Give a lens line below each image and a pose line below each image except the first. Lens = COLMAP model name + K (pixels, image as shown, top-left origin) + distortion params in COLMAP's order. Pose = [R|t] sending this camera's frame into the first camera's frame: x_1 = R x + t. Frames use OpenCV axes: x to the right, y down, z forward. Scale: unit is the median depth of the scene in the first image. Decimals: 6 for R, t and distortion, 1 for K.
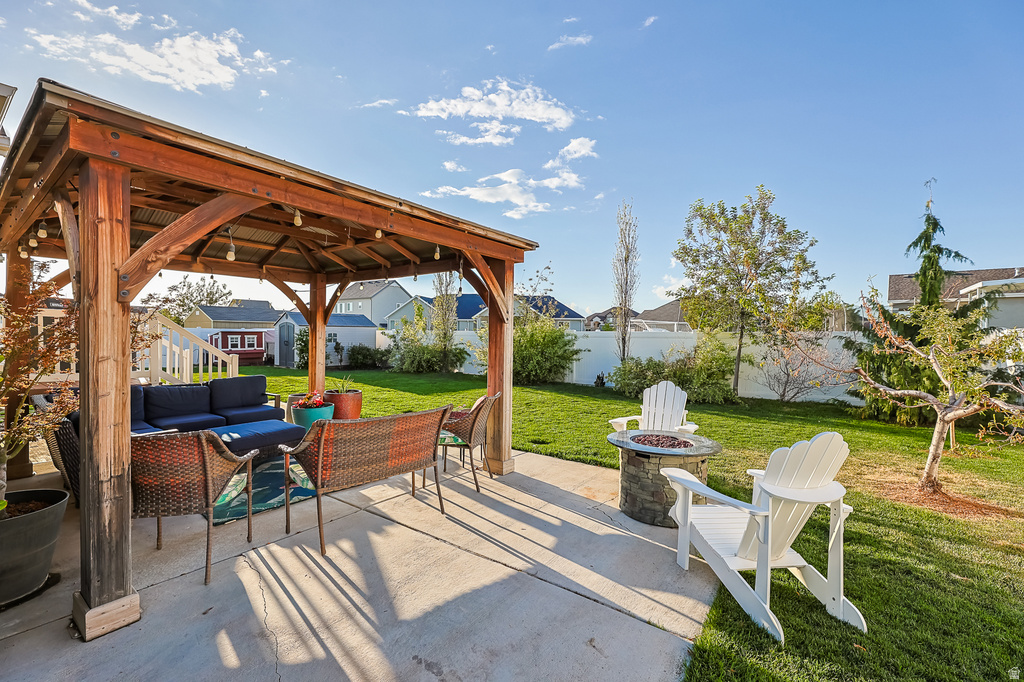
lens RADIAL K [[434.4, 0, 512.0], [0, 434.4, 341.0], [0, 0, 1]] dist [0.000167, 0.001078]
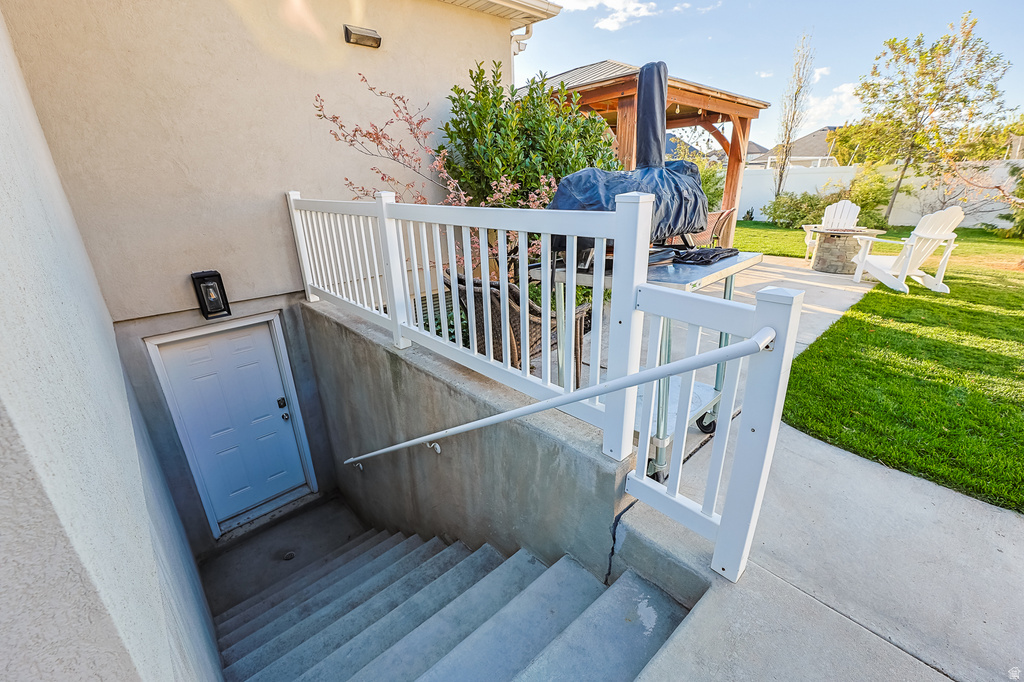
lens RADIAL K [[434.4, 0, 512.0], [0, 434.4, 341.0], [0, 0, 1]] dist [0.000167, 0.001078]
pose [[0.979827, 0.040382, -0.195727, -0.242091], [0.026736, 0.944083, 0.328622, 0.015006], [0.198053, -0.327225, 0.923958, -0.406448]]
